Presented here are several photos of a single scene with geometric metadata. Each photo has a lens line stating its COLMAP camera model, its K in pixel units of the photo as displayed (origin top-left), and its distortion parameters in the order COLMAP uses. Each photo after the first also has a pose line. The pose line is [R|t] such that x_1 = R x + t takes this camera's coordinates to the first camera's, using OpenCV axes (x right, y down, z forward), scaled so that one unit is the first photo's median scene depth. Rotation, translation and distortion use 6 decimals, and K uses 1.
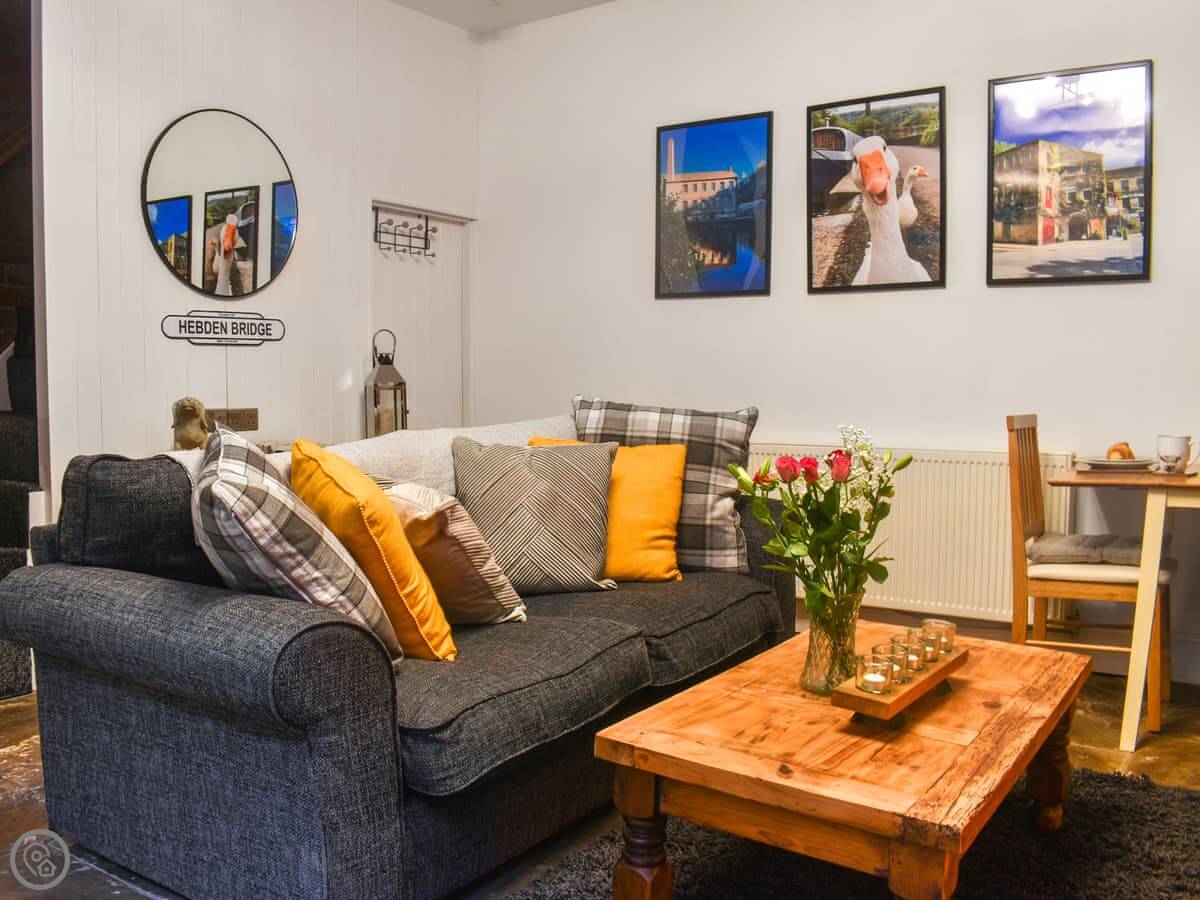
lens RADIAL K [[1079.1, 0, 600.0], [0, 1079.1, 450.0], [0, 0, 1]] dist [-0.102780, 0.001445]
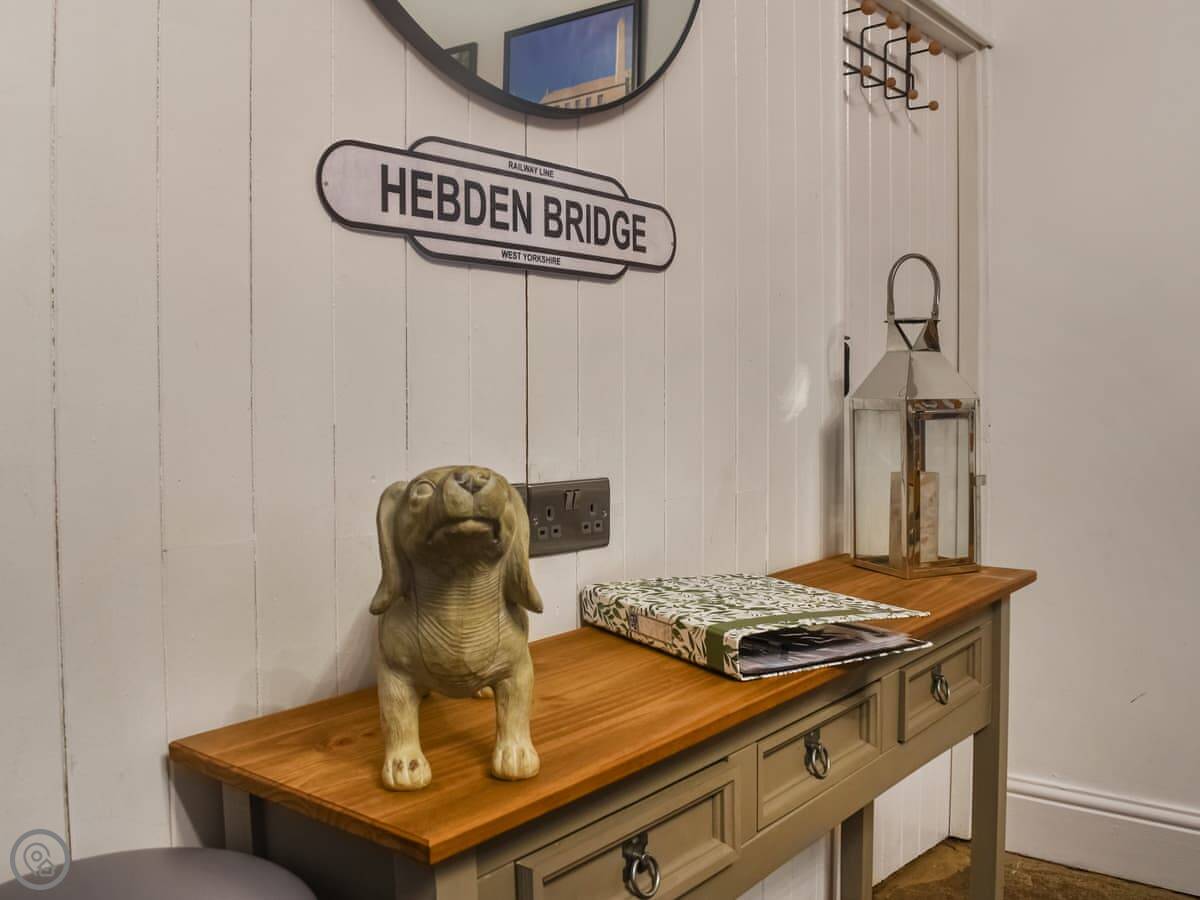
lens RADIAL K [[1079.1, 0, 600.0], [0, 1079.1, 450.0], [0, 0, 1]] dist [-0.102780, 0.001445]
pose [[0.993910, 0.005945, -0.110033, -0.299311], [-0.008359, 0.999734, -0.021489, -0.042327], [0.109876, 0.022278, 0.993696, 0.708725]]
